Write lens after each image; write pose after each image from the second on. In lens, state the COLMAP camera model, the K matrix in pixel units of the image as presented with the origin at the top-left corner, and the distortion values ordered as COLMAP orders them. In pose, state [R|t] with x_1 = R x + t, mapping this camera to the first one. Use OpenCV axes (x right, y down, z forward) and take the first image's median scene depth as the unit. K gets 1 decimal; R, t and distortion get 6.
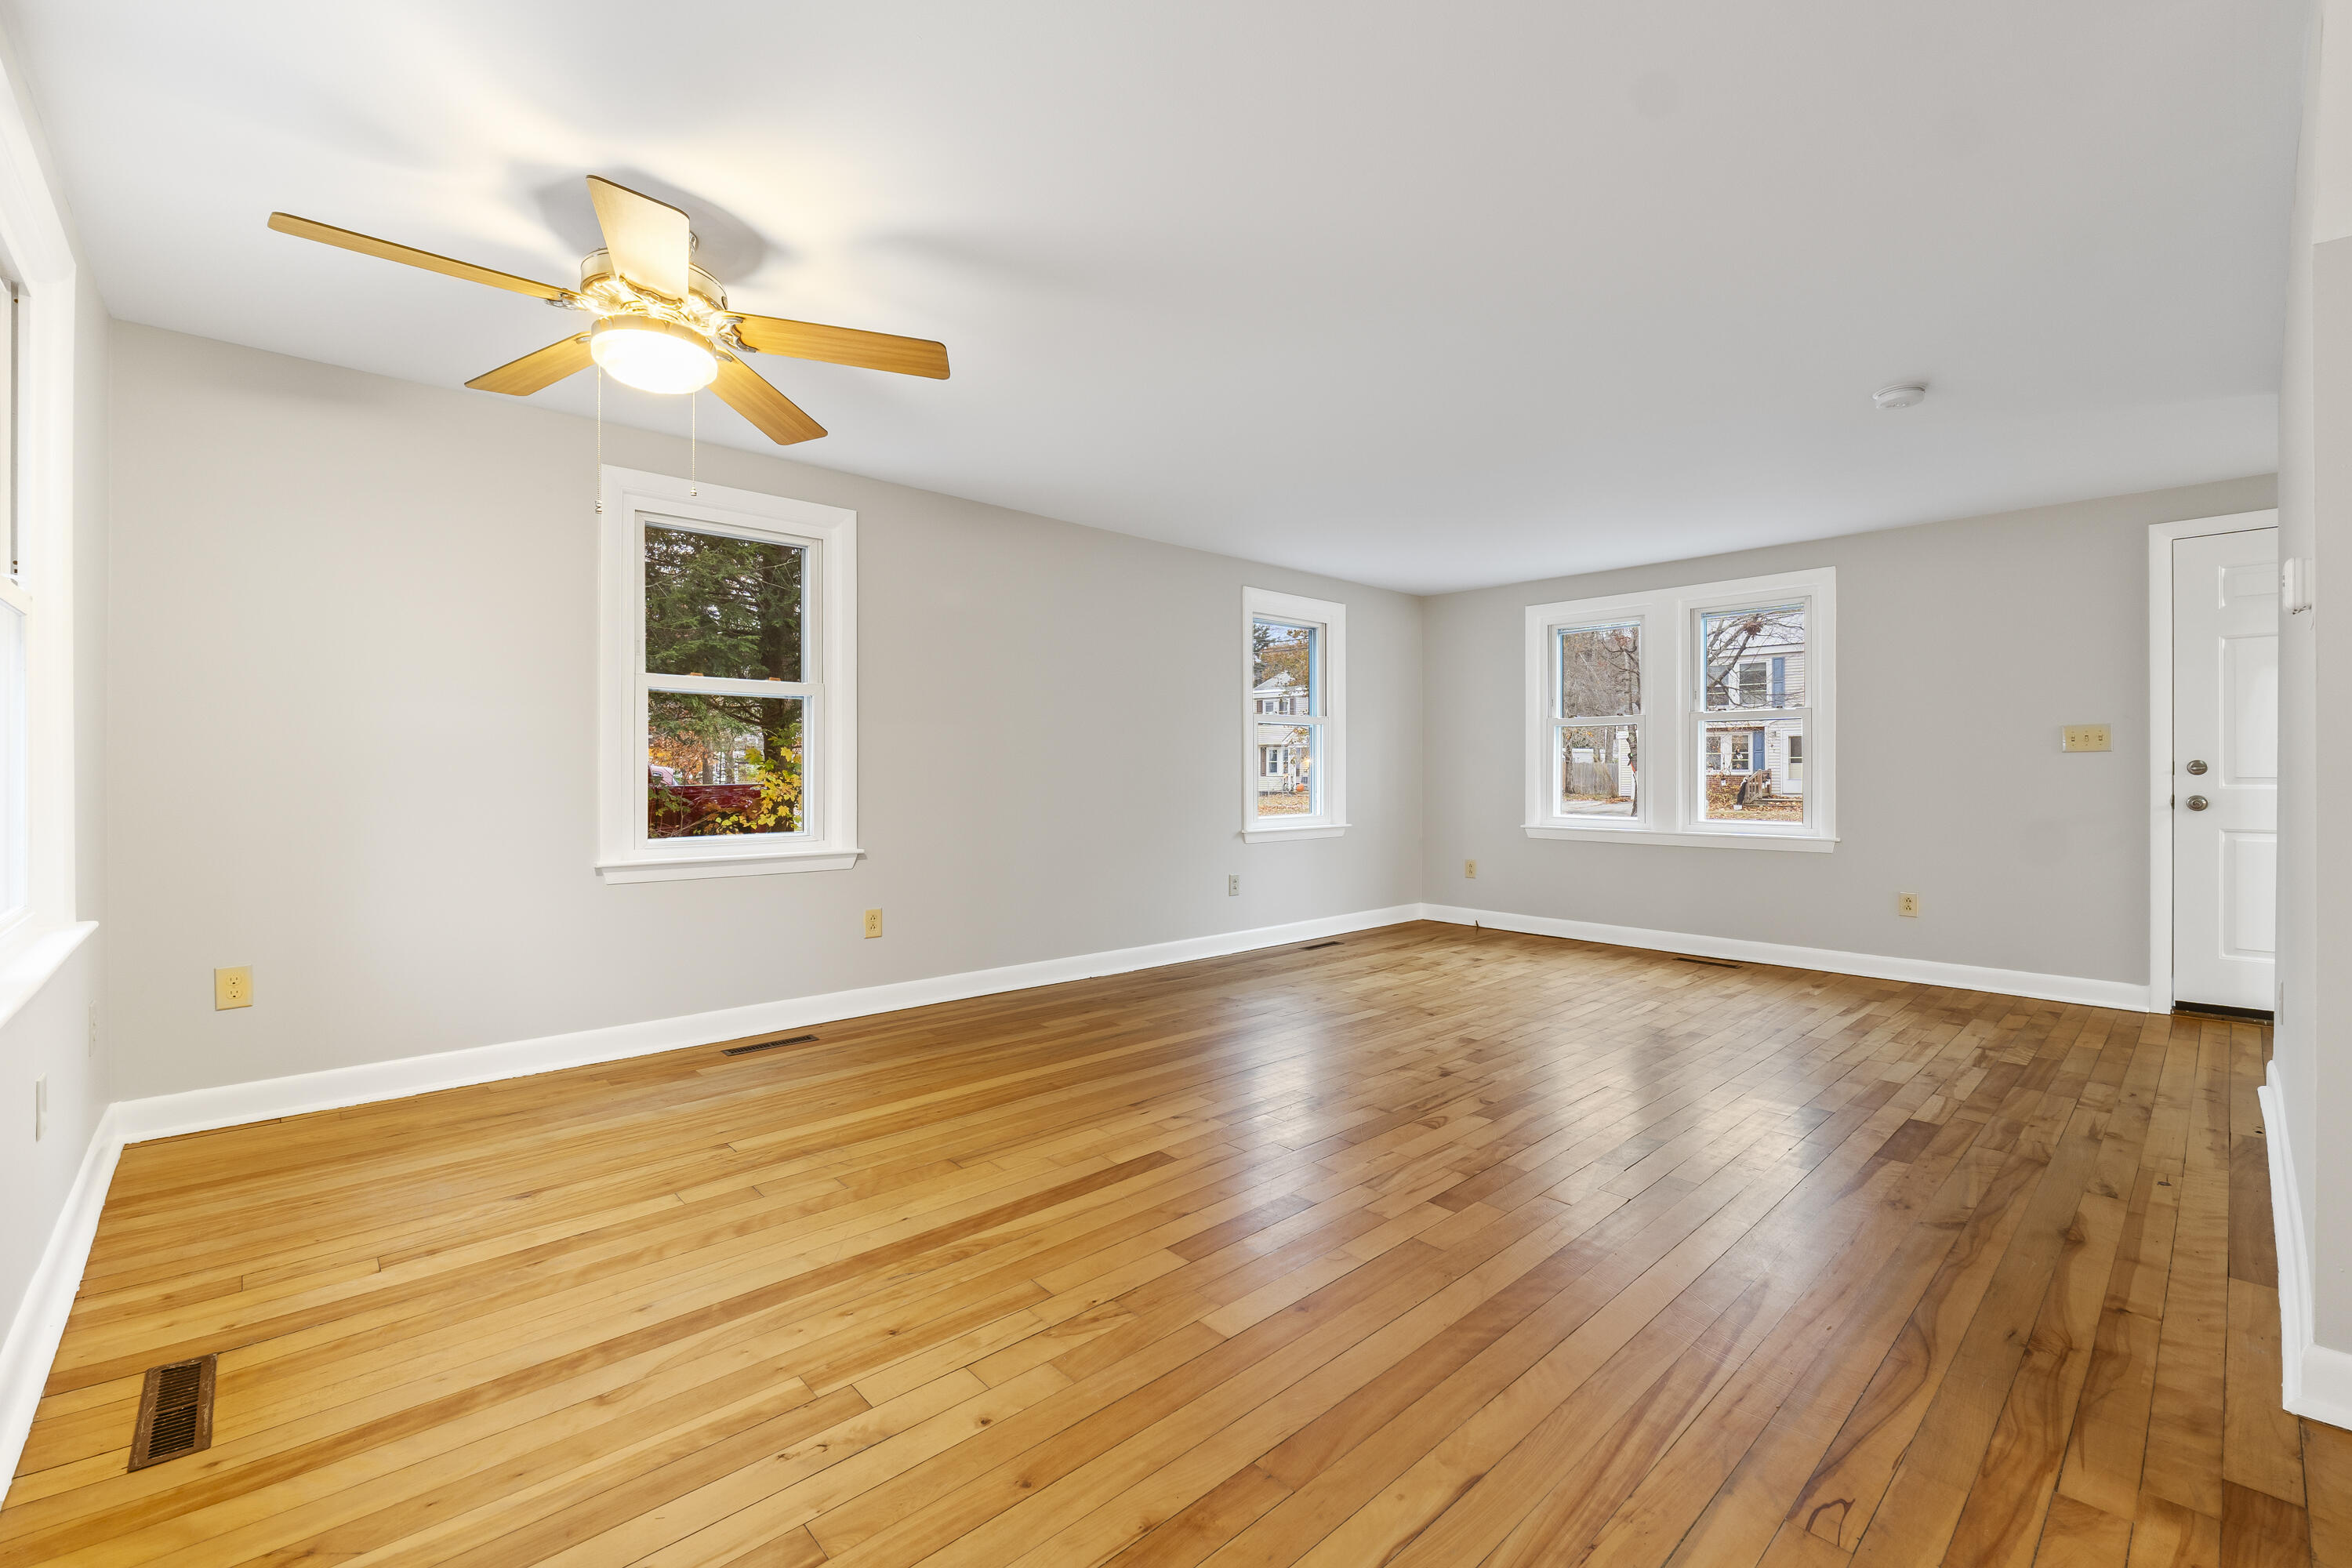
lens RADIAL K [[995.8, 0, 1176.0], [0, 995.8, 784.0], [0, 0, 1]] dist [0.001532, 0.000513]
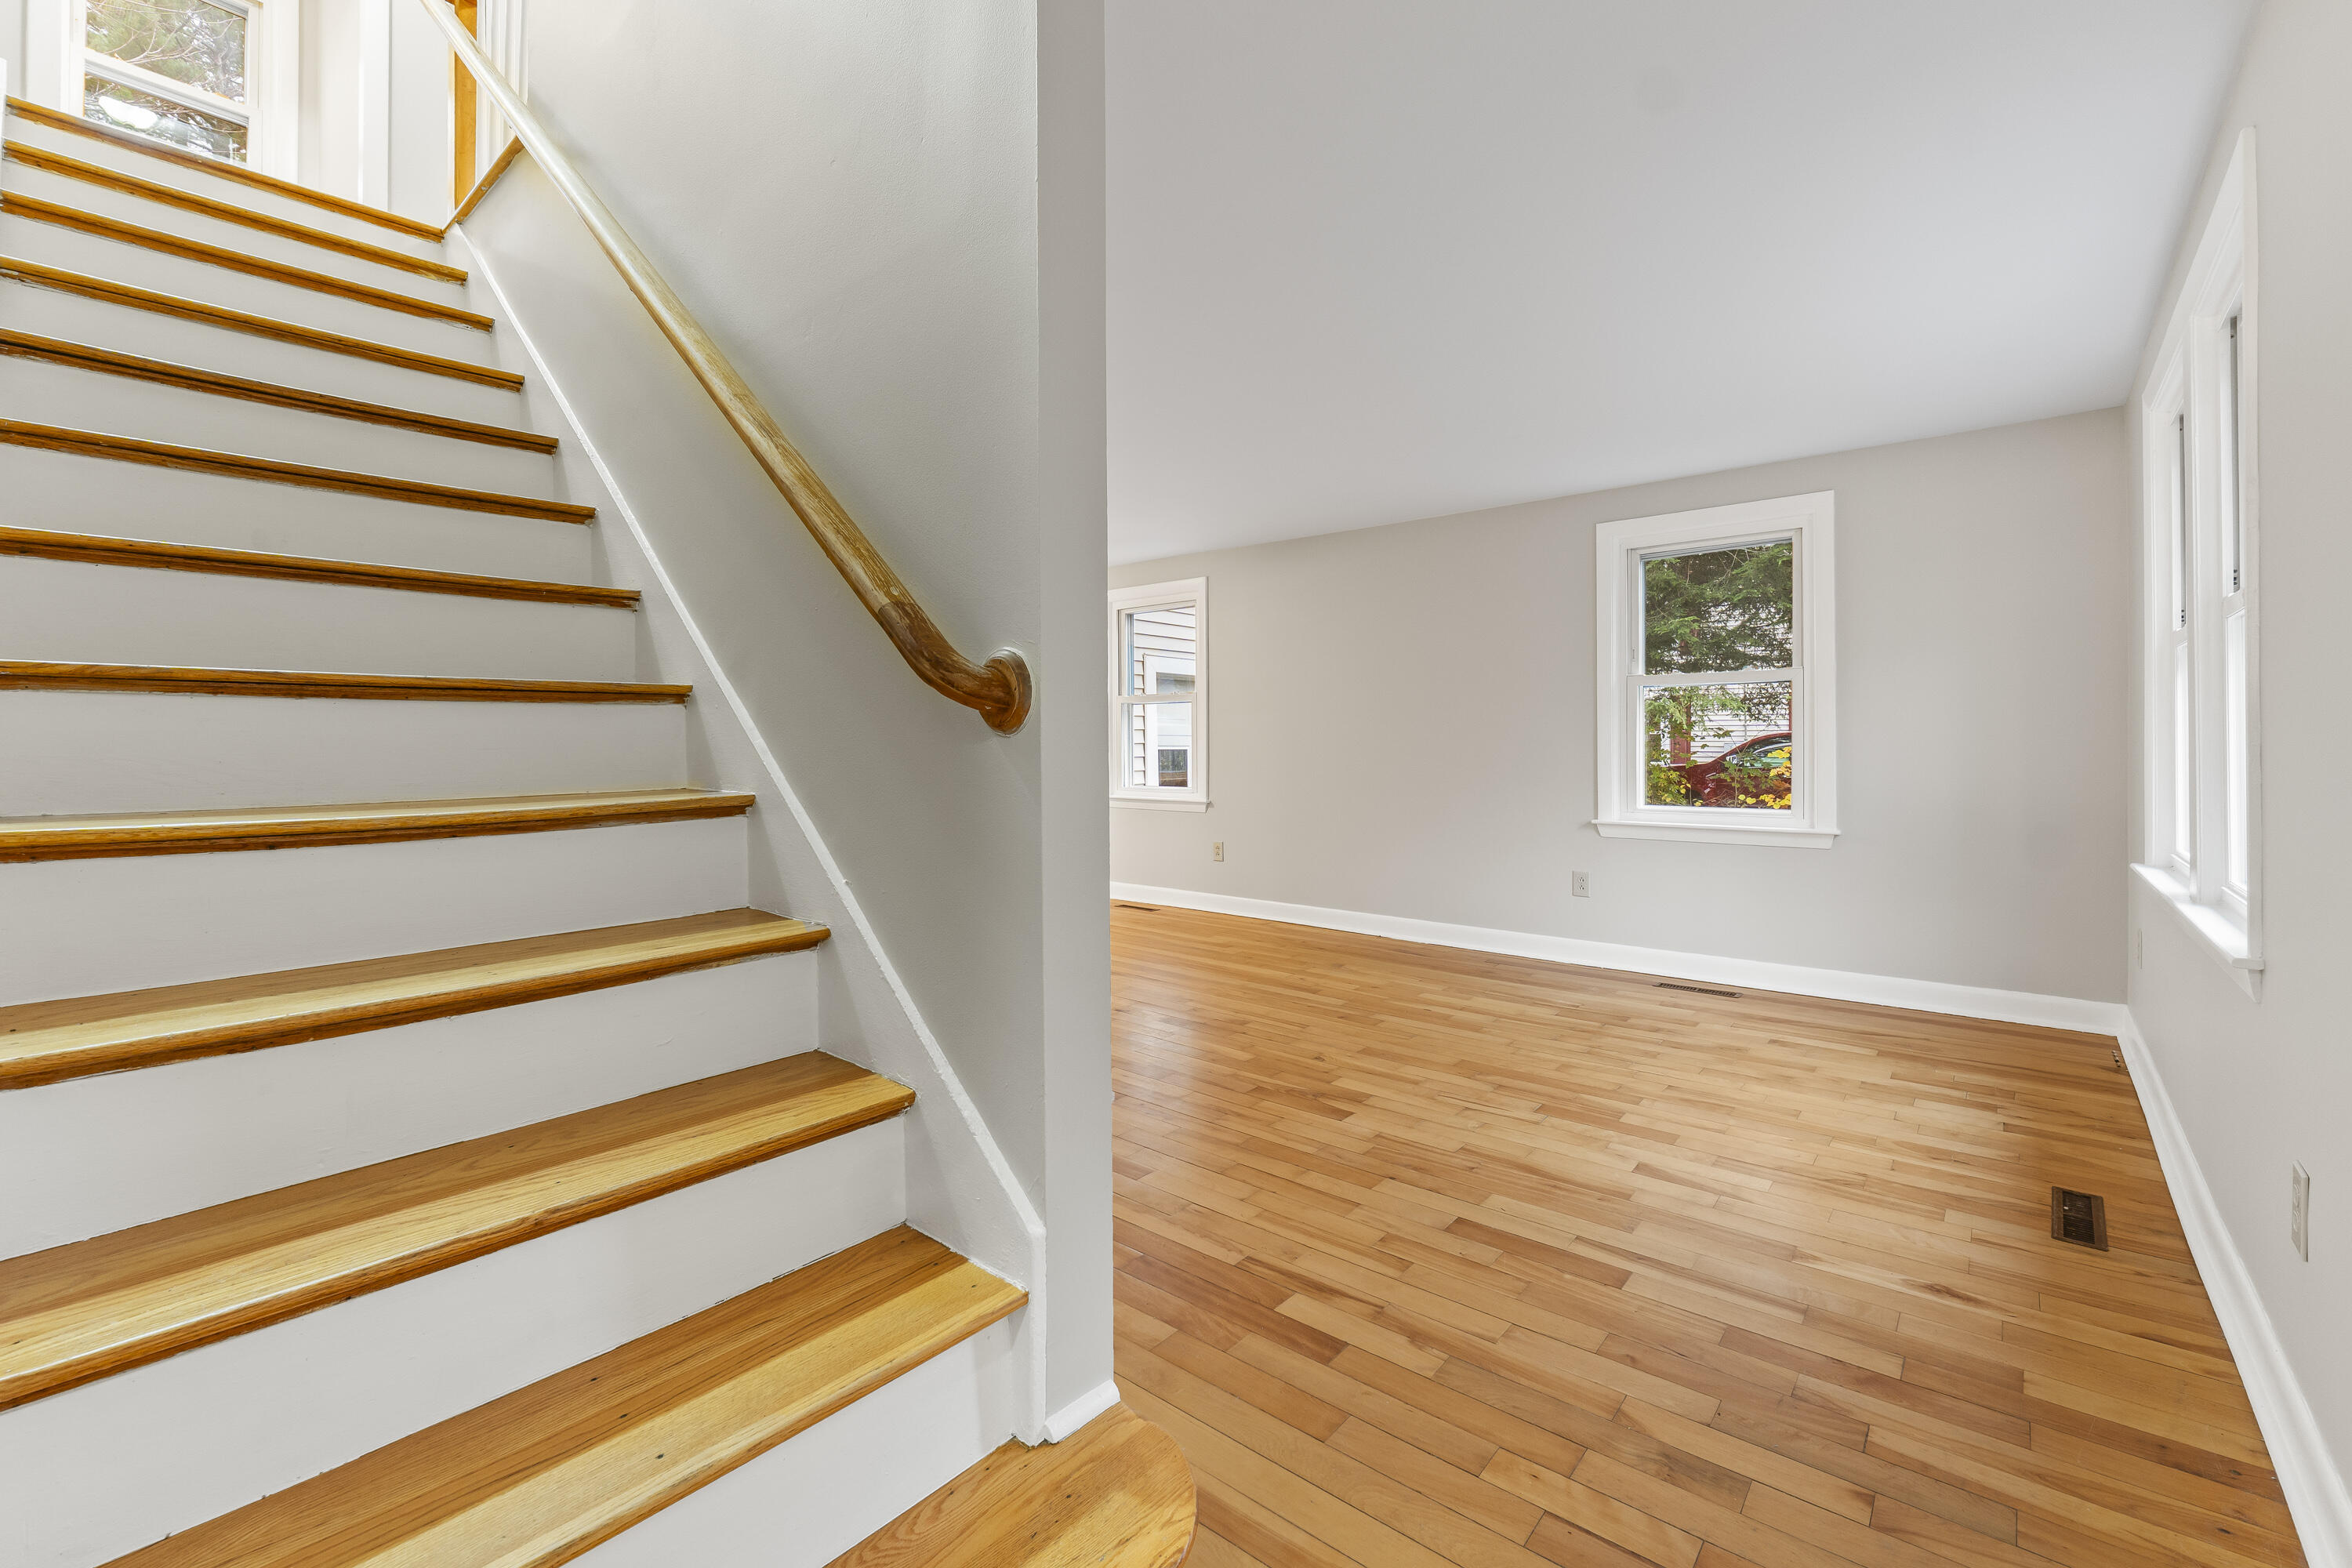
lens RADIAL K [[988.7, 0, 1168.5], [0, 988.7, 751.4], [0, 0, 1]] dist [-0.014522, 0.000322]
pose [[0.114876, 0.006349, -0.993360, 0.858082], [-0.009680, 0.999939, 0.005272, -0.012808], [0.993333, 0.009011, 0.114931, 0.550318]]
